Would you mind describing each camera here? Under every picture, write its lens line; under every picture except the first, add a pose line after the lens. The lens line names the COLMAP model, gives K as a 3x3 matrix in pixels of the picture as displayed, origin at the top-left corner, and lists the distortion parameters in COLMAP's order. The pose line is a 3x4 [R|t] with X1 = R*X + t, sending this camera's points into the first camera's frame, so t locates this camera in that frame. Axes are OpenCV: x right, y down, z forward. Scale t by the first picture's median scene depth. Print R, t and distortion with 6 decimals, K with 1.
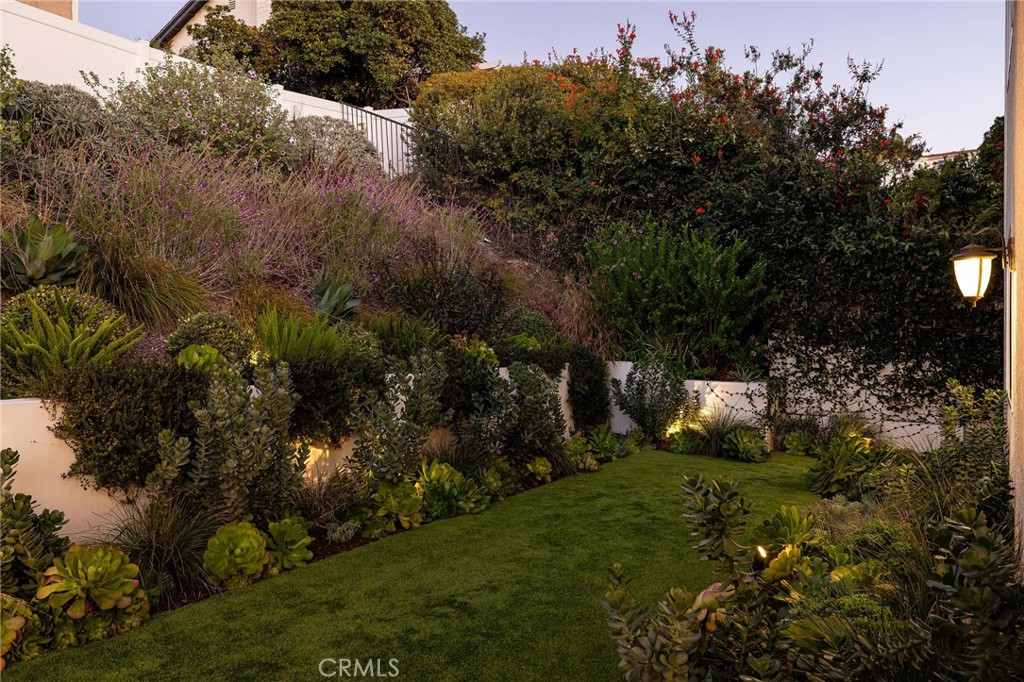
lens RADIAL K [[774.3, 0, 510.7], [0, 774.3, 335.9], [0, 0, 1]] dist [-0.001946, 0.004283]
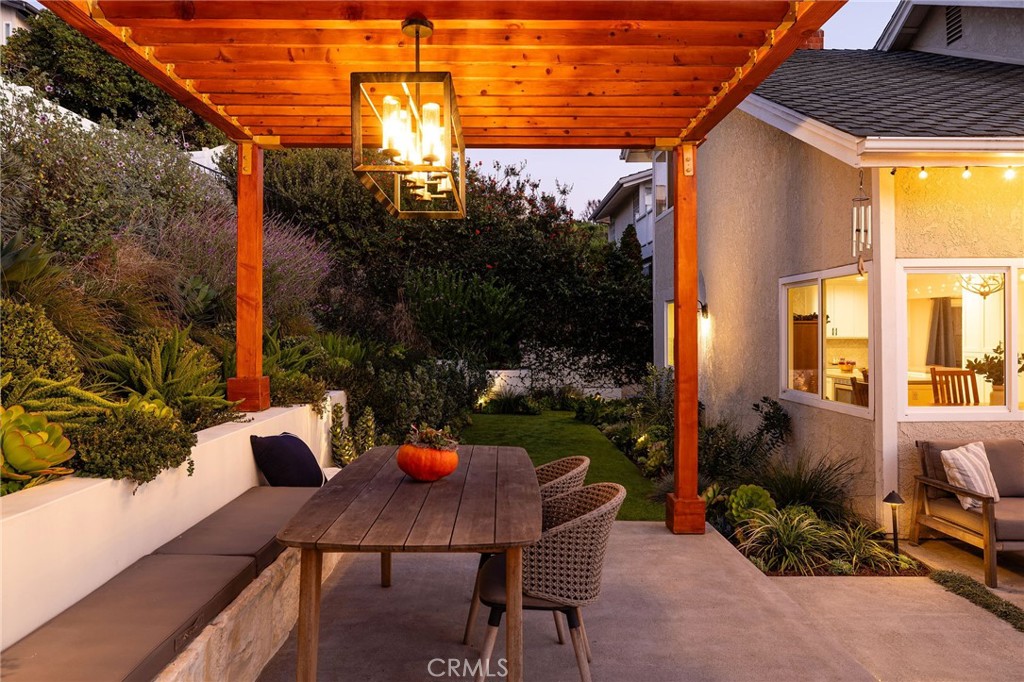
lens RADIAL K [[684.7, 0, 511.8], [0, 684.7, 340.3], [0, 0, 1]] dist [-0.004423, -0.000950]
pose [[0.840450, -0.016369, 0.541641, -0.497553], [0.013089, 0.999865, 0.009908, -0.018787], [-0.541731, -0.001237, 0.840551, -0.238277]]
